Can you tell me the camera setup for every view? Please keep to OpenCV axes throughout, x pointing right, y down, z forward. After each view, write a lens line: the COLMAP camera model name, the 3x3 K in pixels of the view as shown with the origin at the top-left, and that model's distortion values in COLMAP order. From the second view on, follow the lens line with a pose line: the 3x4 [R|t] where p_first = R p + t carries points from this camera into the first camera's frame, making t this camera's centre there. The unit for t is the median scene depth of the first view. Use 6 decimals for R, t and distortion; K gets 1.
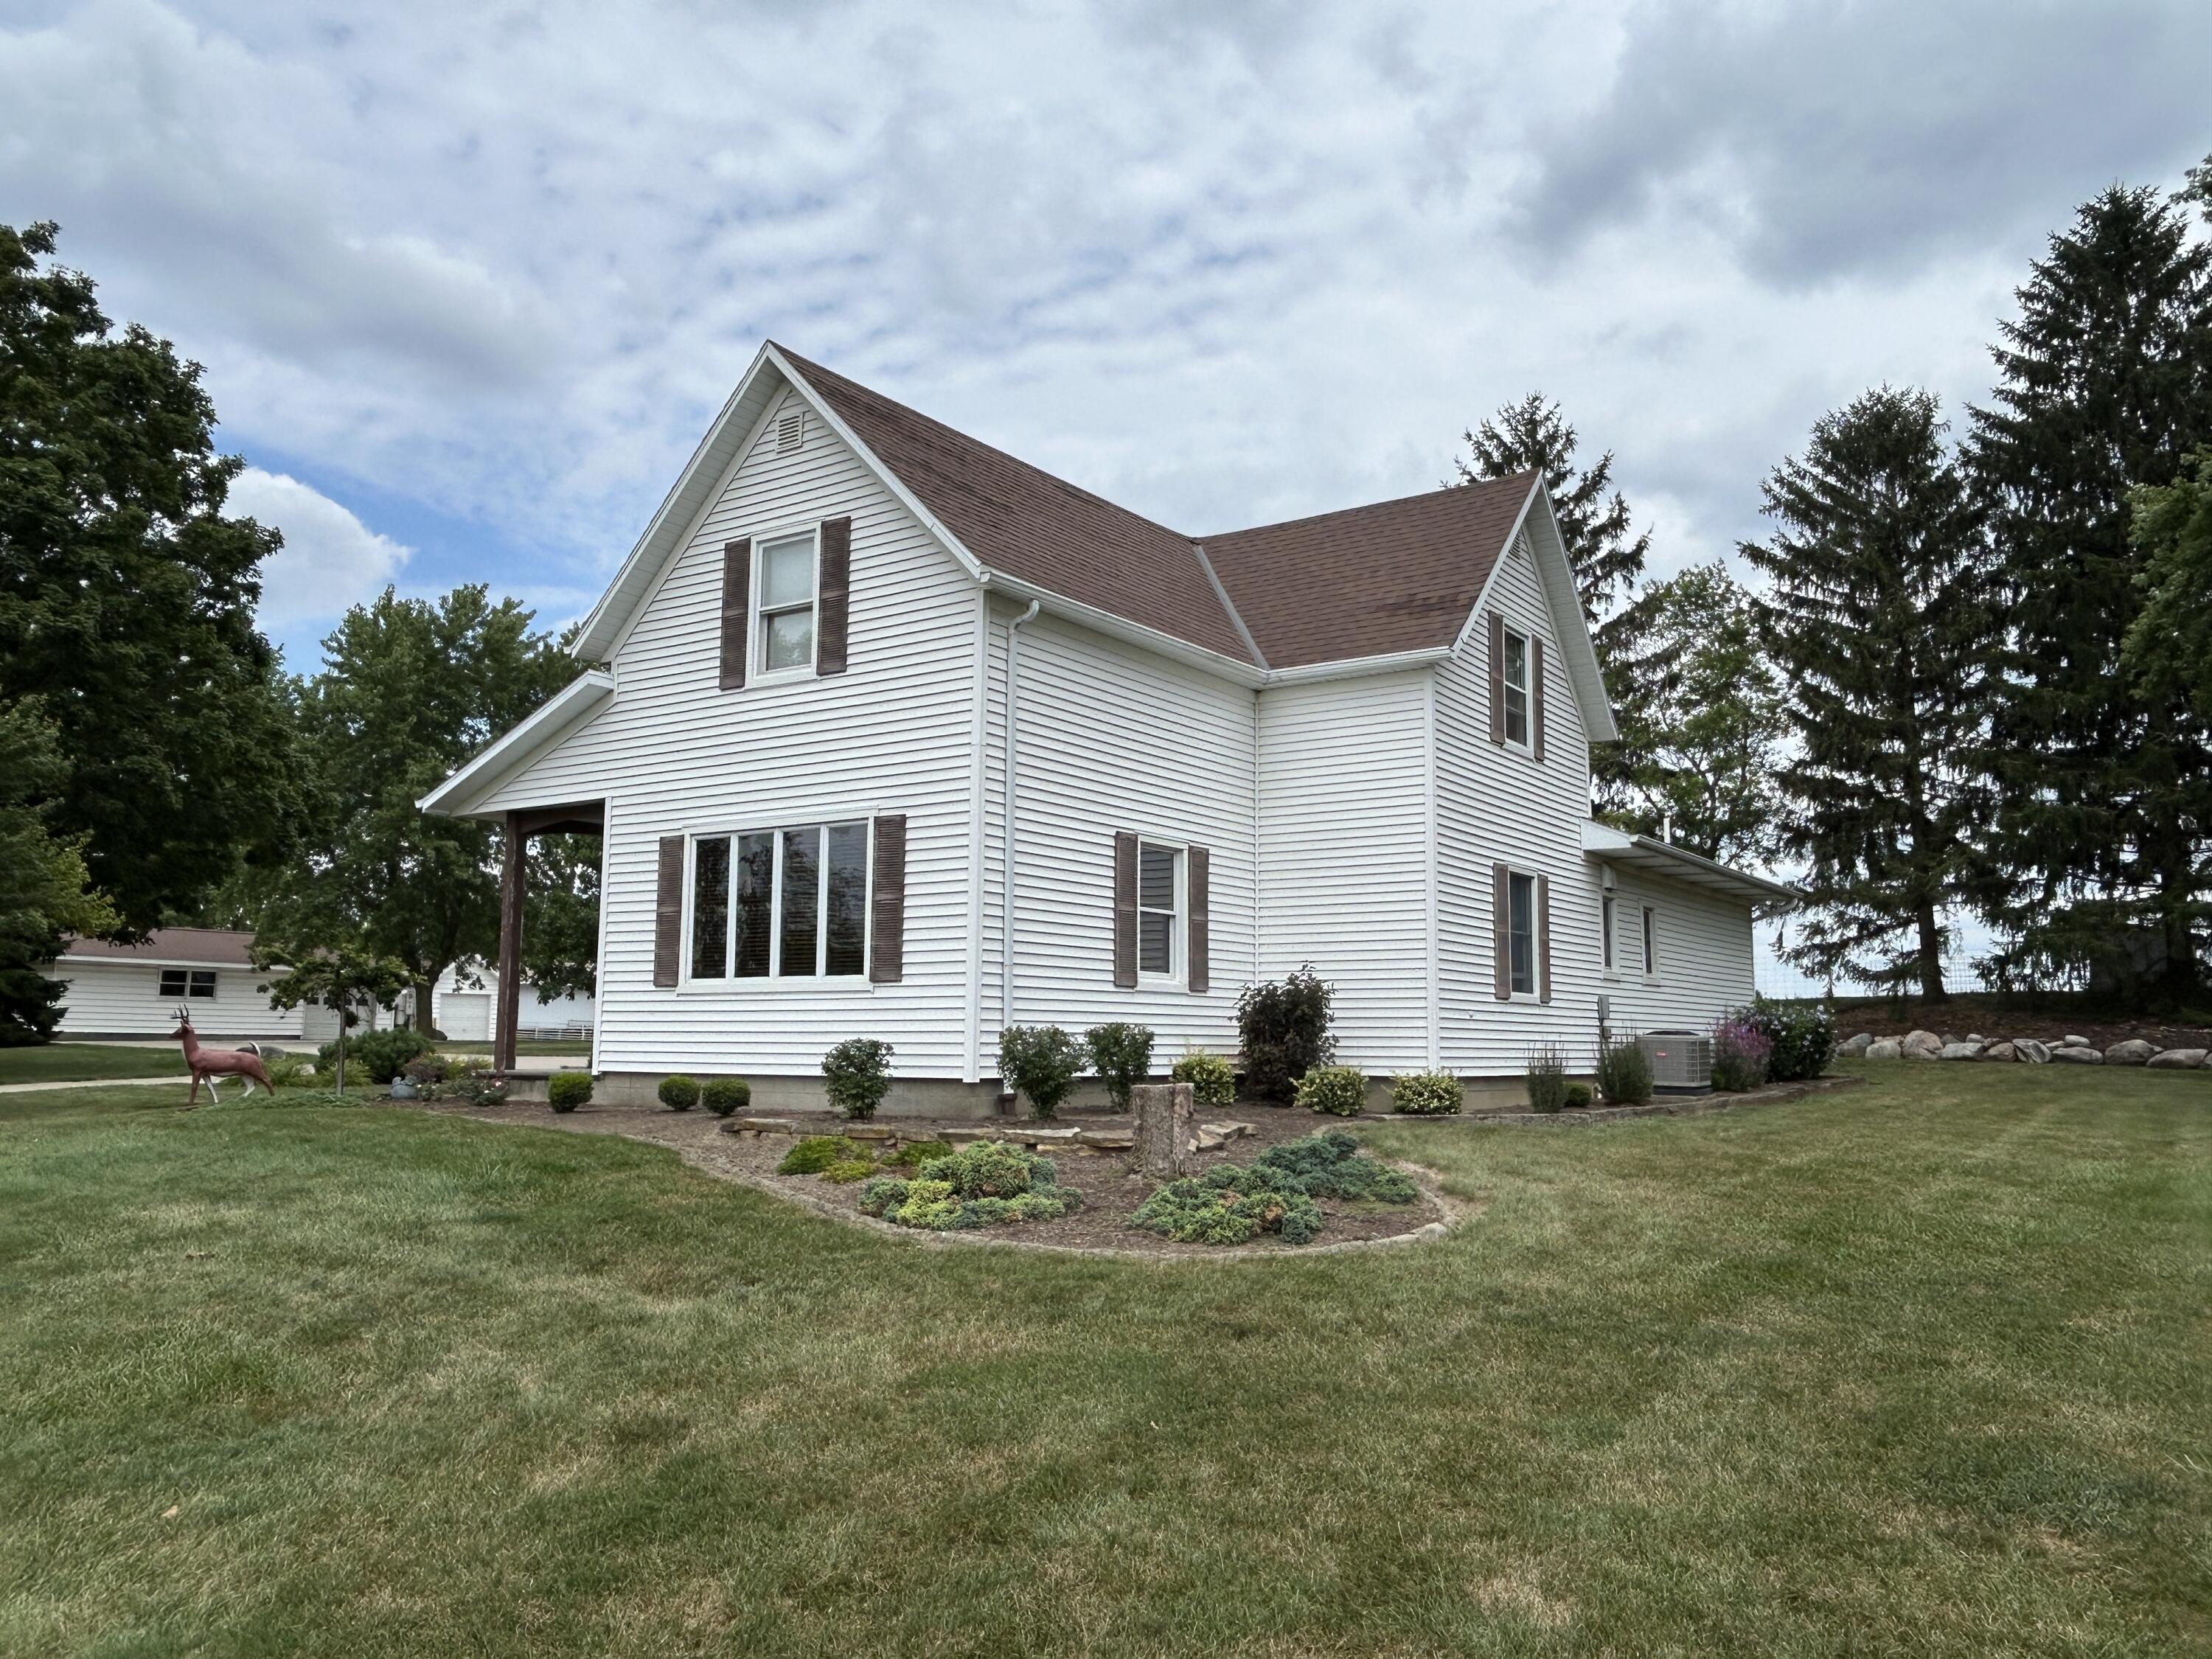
lens RADIAL K [[1684.0, 0, 1101.9], [0, 1684.0, 835.6], [0, 0, 1]] dist [0.019437, -0.030610]
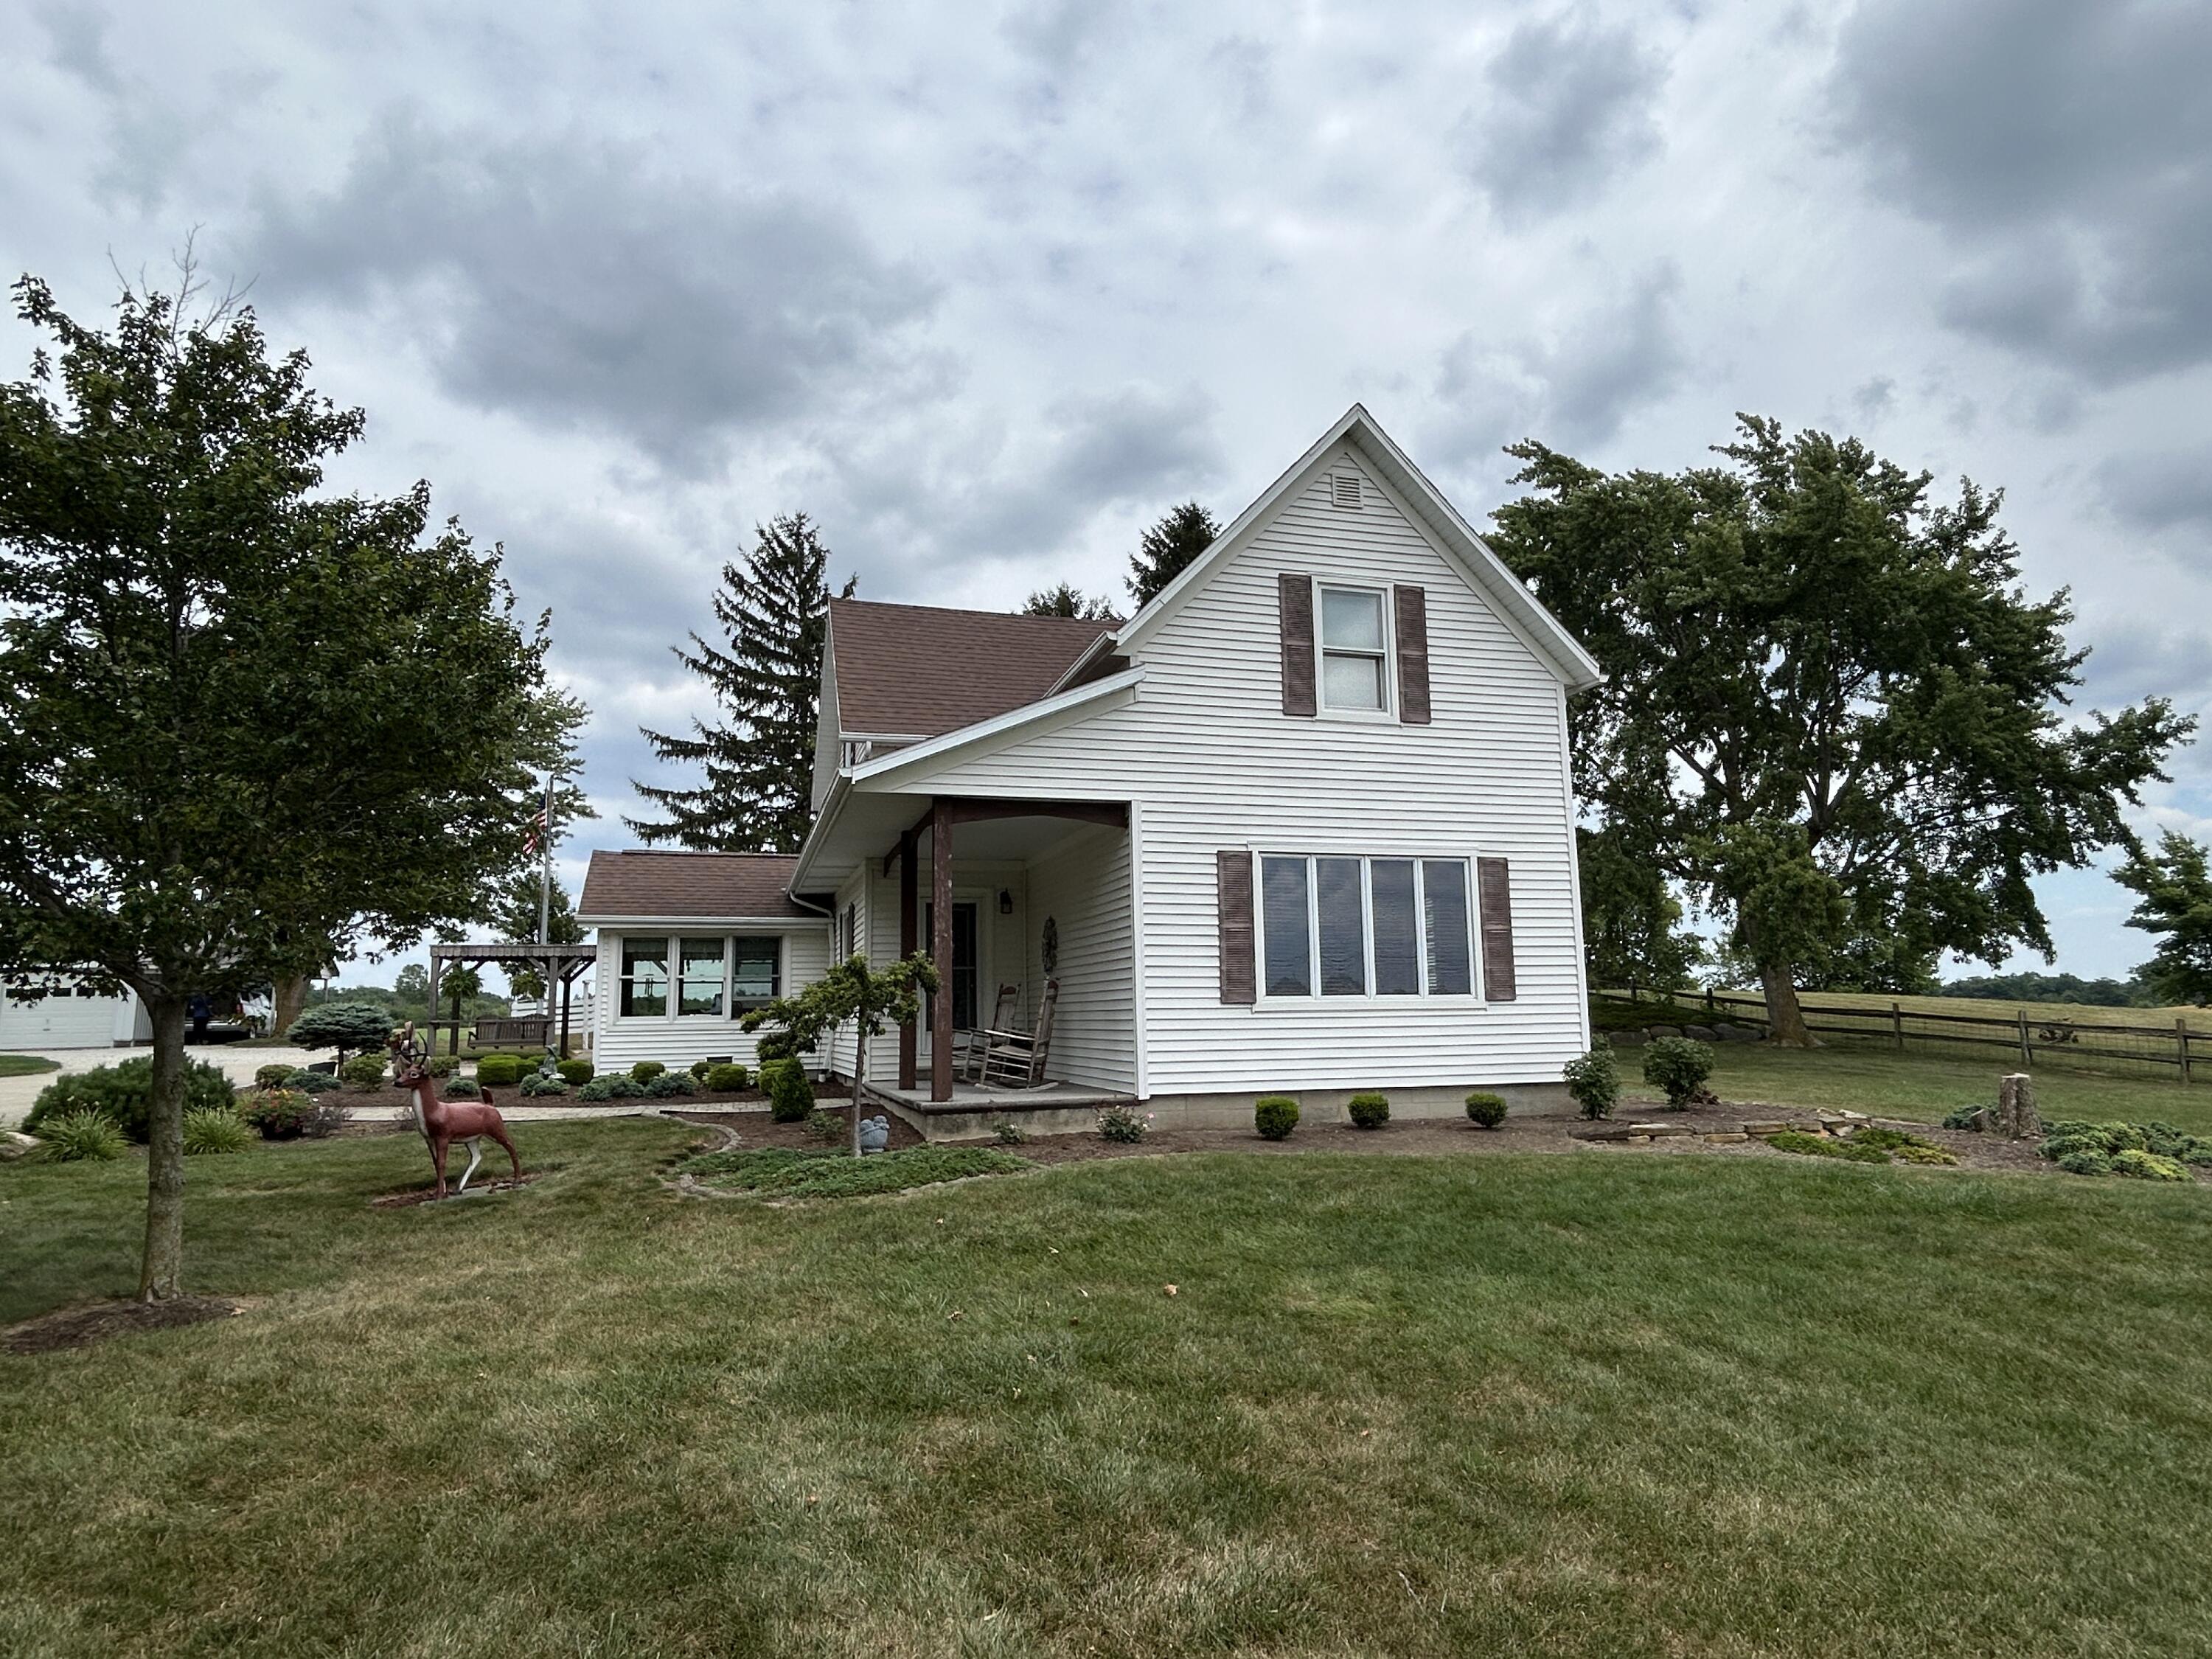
lens RADIAL K [[1322.3, 0, 1137.7], [0, 1322.3, 834.4], [0, 0, 1]] dist [0.021978, -0.000567]
pose [[0.608194, 0.094385, 0.788157, -0.826921], [-0.076559, 0.995252, -0.060107, 0.038294], [-0.790088, -0.023783, 0.612532, 0.521463]]
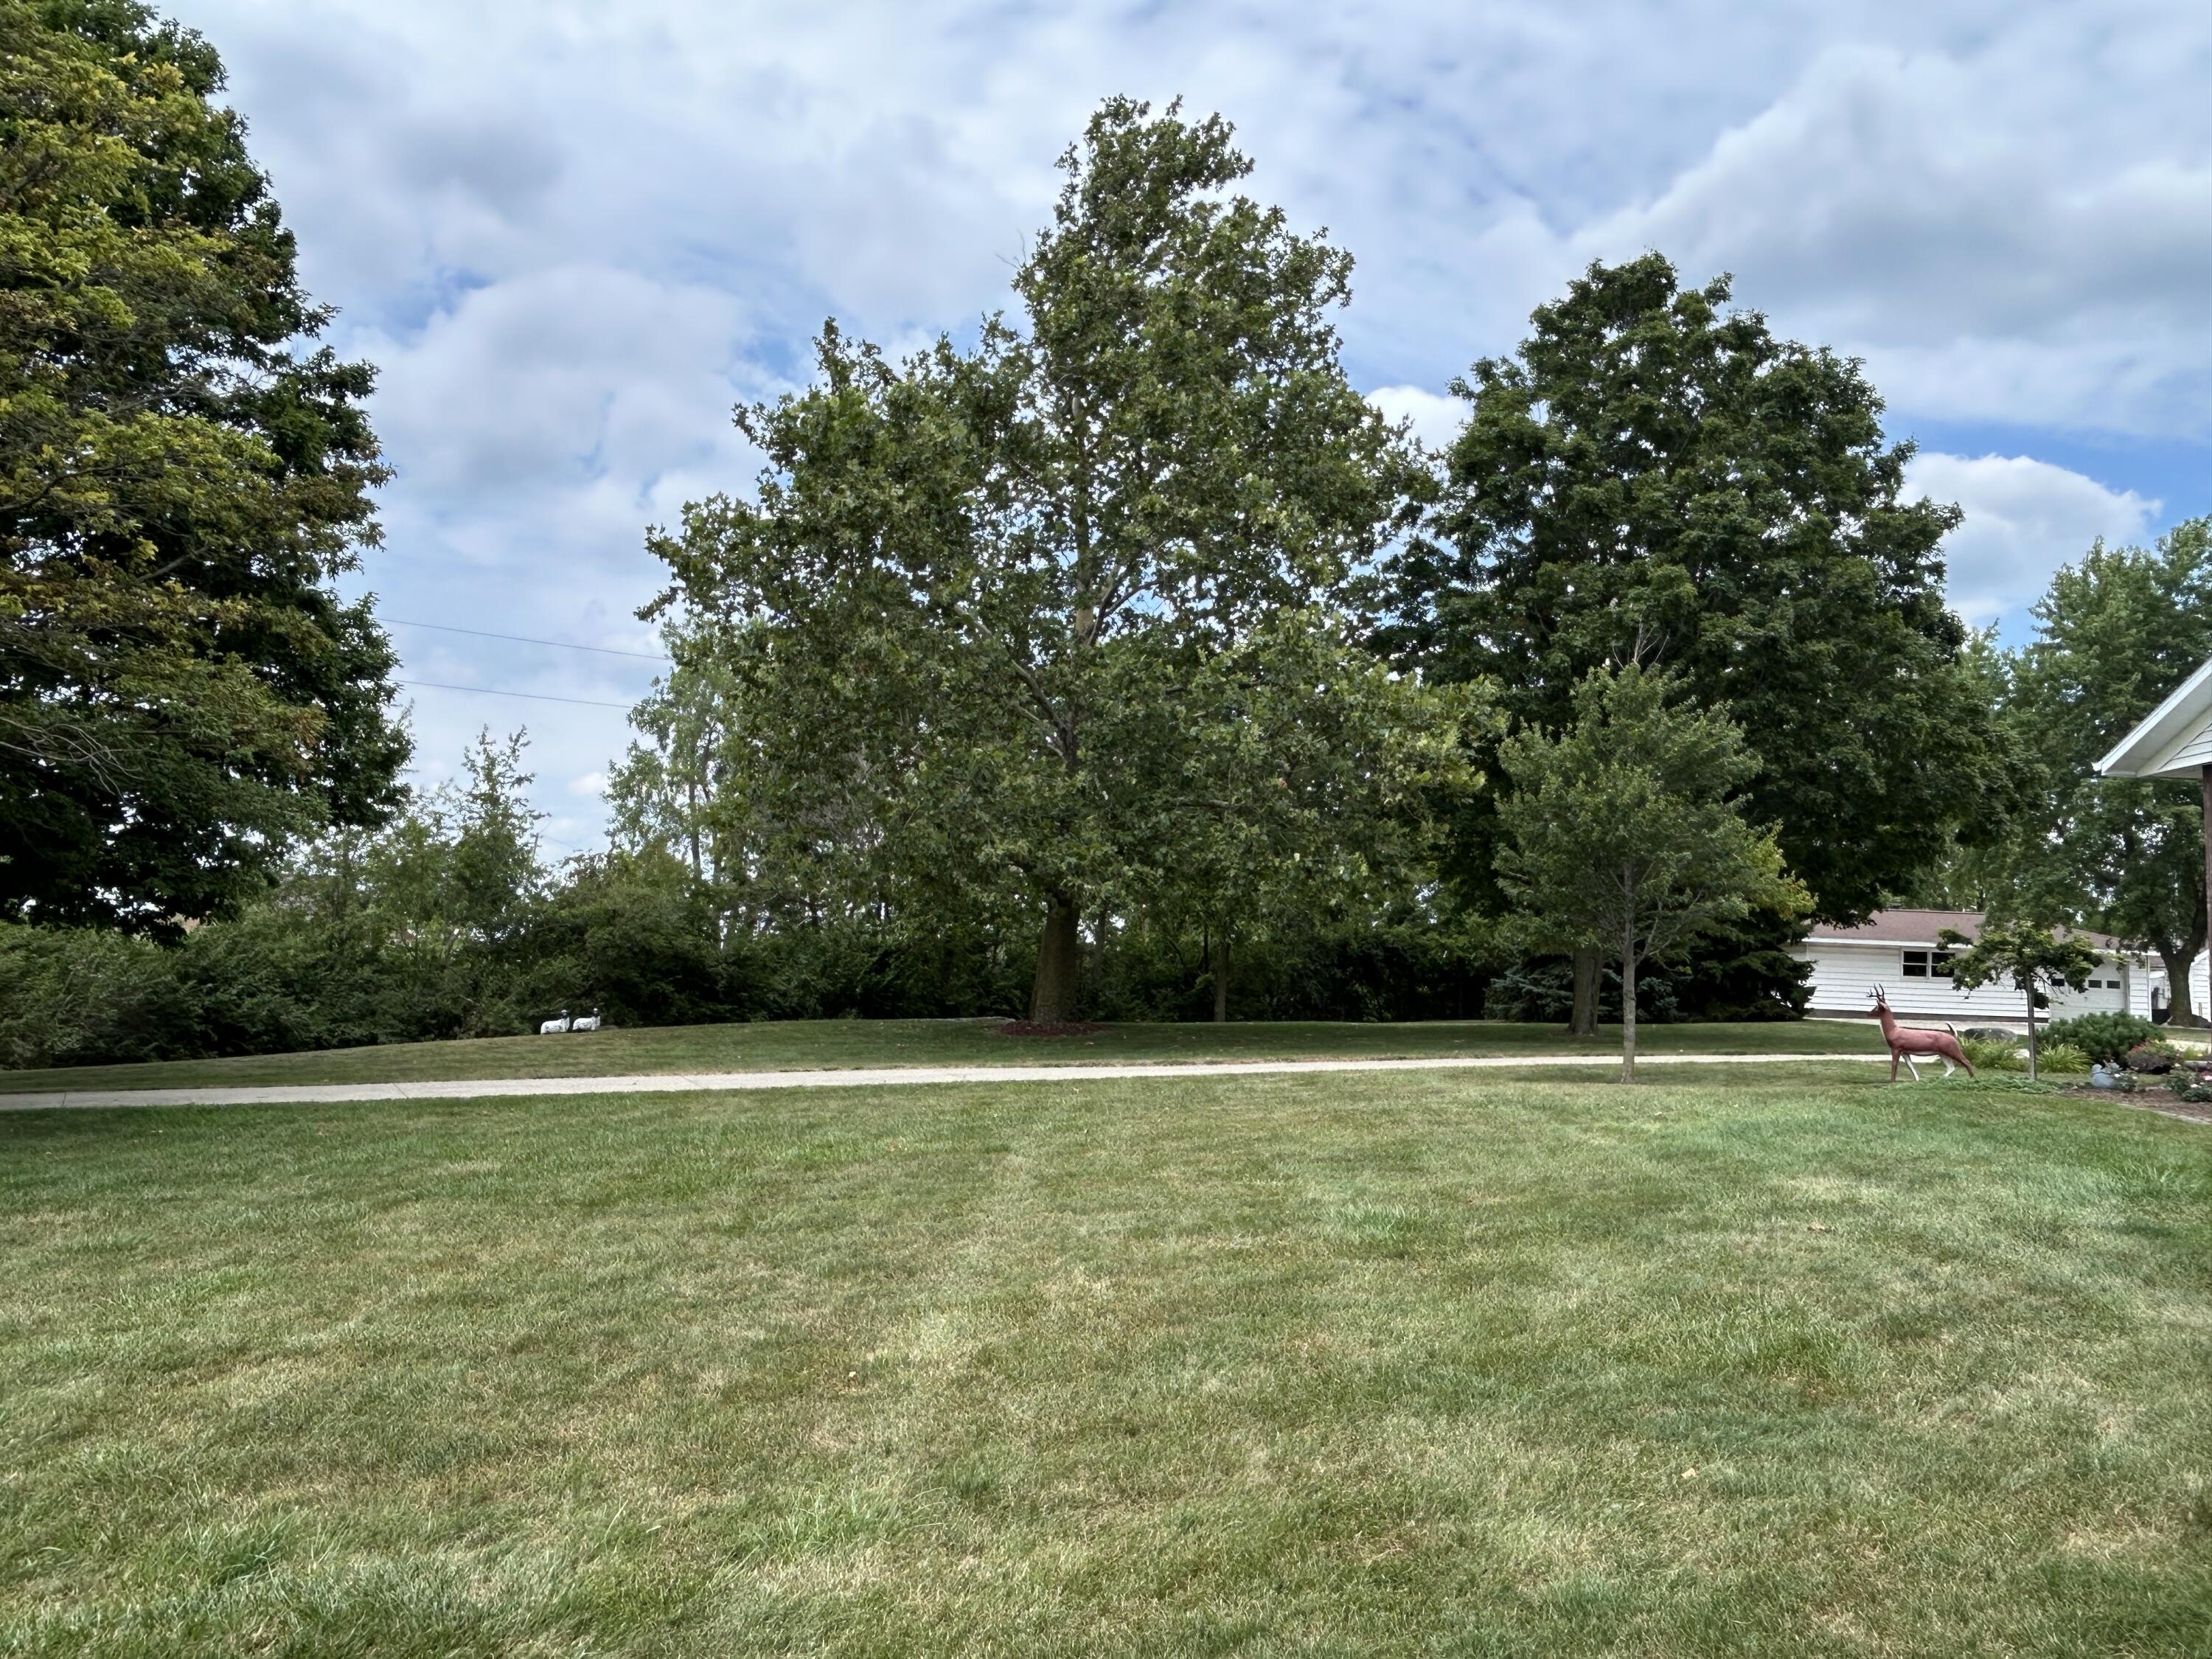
lens RADIAL K [[1686.2, 0, 1133.7], [0, 1686.2, 817.8], [0, 0, 1]] dist [-0.010049, -0.008621]
pose [[0.573489, -0.069297, -0.816277, 0.037291], [0.068923, 0.996965, -0.036213, 0.006073], [0.816309, -0.035493, 0.576525, 0.049991]]
